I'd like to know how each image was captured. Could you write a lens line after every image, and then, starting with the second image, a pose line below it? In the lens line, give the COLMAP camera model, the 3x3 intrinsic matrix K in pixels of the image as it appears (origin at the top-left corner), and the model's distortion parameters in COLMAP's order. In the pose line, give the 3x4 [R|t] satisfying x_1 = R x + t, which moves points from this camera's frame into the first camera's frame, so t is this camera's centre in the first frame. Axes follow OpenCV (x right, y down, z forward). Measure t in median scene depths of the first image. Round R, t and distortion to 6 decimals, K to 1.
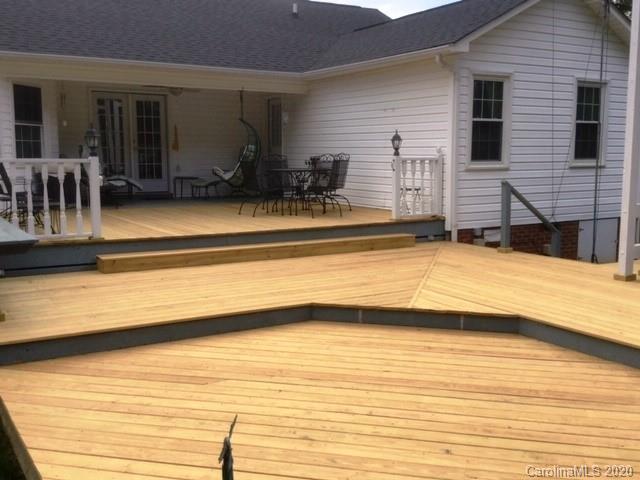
lens RADIAL K [[706.1, 0, 318.5], [0, 706.1, 241.5], [0, 0, 1]] dist [0.115822, 0.000000]
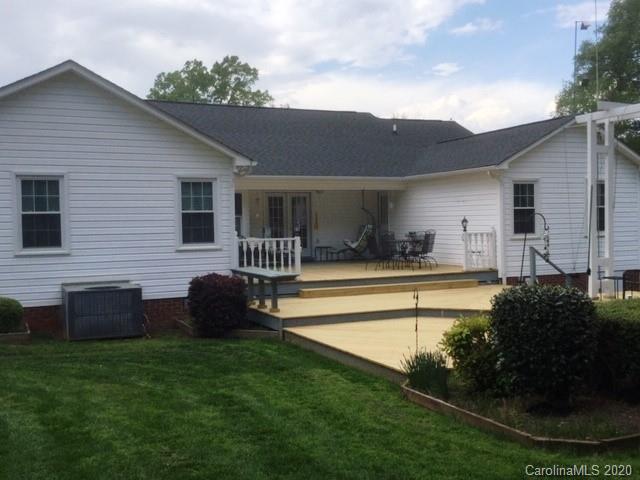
lens RADIAL K [[706.1, 0, 320.8], [0, 706.1, 238.2], [0, 0, 1]] dist [0.115822, 0.000000]
pose [[0.992778, -0.016707, -0.118796, -0.023752], [0.004615, 0.994841, -0.101346, 0.054011], [0.119877, 0.100066, 0.987733, -0.607636]]
